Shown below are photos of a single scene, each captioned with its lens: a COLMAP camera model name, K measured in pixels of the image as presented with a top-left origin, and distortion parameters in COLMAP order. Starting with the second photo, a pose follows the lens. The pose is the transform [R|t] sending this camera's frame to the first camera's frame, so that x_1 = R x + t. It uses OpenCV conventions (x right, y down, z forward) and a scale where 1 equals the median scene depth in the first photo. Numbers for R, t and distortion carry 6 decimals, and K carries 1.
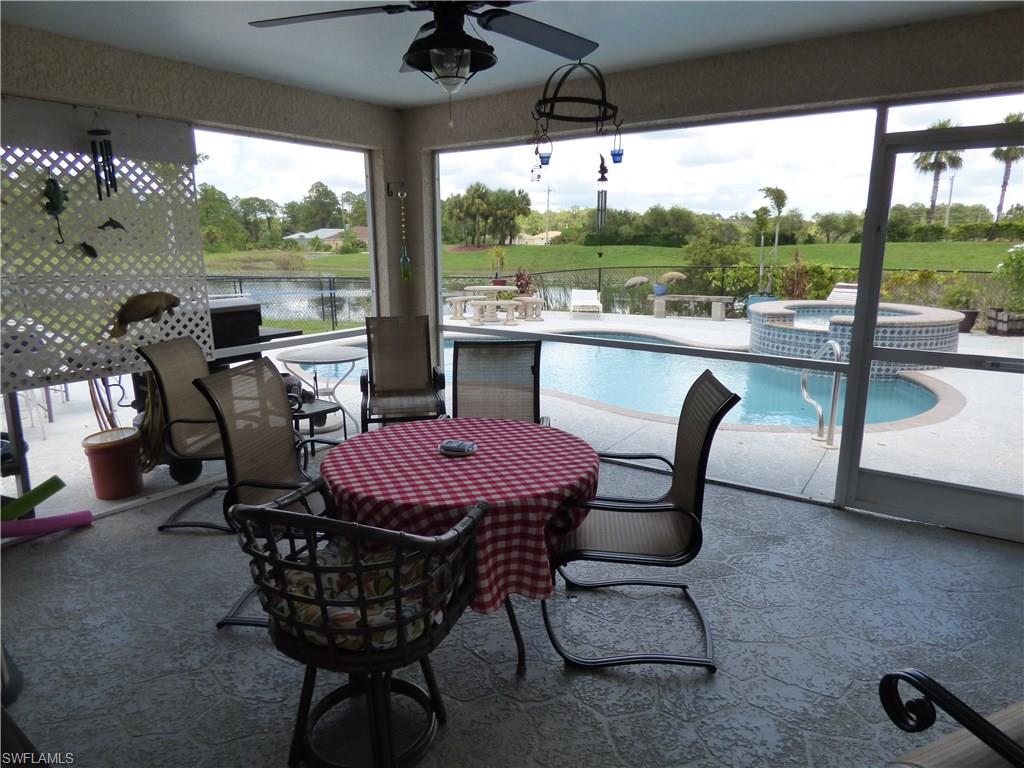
lens RADIAL K [[635.8, 0, 512.0], [0, 635.8, 384.0], [0, 0, 1]] dist [-0.000877, -0.002689]
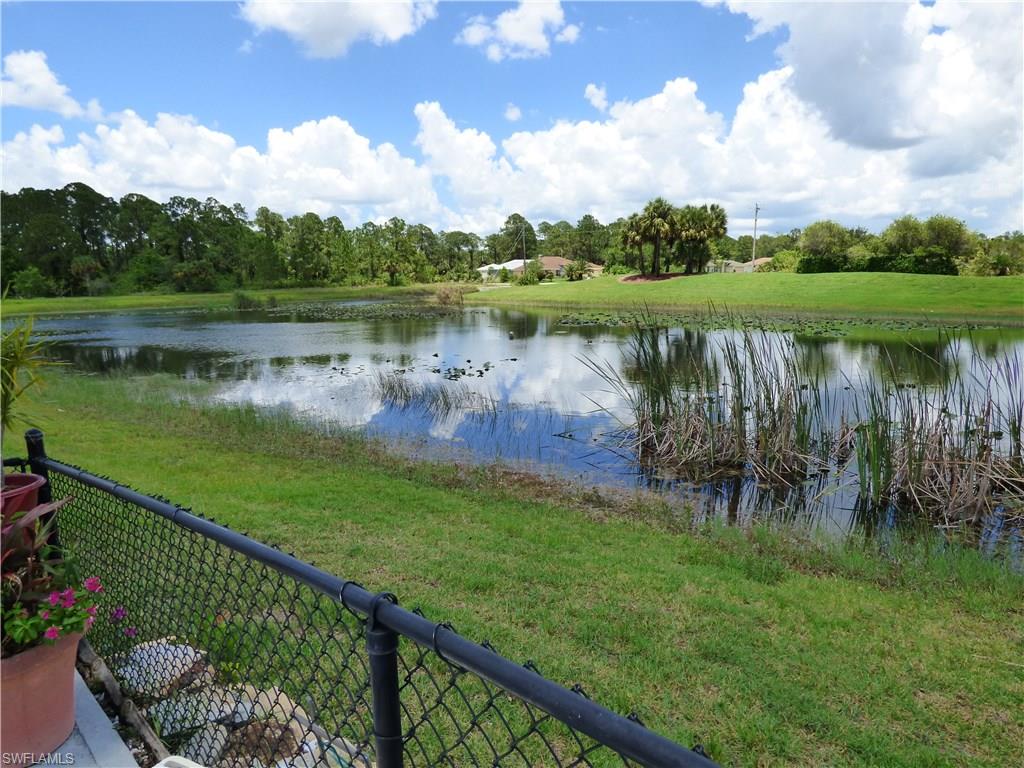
lens RADIAL K [[613.0, 0, 529.7], [0, 613.0, 365.8], [0, 0, 1]] dist [-0.008434, 0.000051]
pose [[0.950531, 0.031832, -0.308994, 0.038235], [-0.052719, 0.996836, -0.059483, -0.045701], [0.306123, 0.072831, 0.949202, 0.211562]]
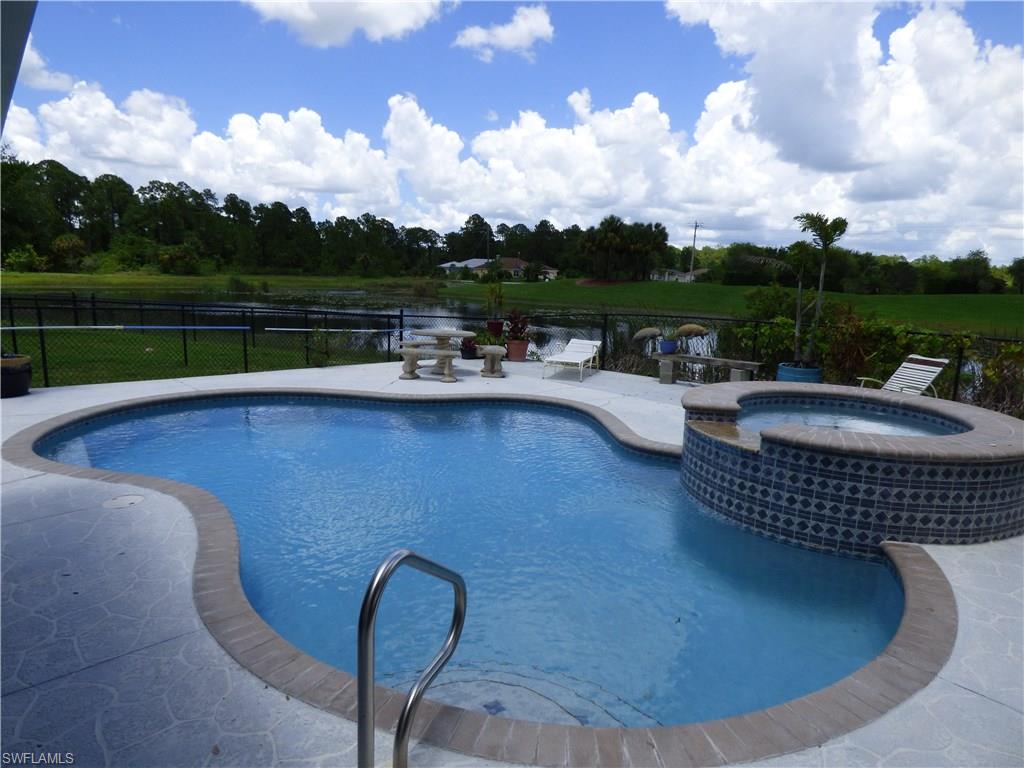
lens RADIAL K [[630.3, 0, 526.3], [0, 630.3, 379.7], [0, 0, 1]] dist [-0.004077, 0.001906]
pose [[0.972044, 0.072980, -0.223170, 0.050831], [-0.085211, 0.995316, -0.045664, -0.012715], [0.218792, 0.063404, 0.973709, 0.049188]]
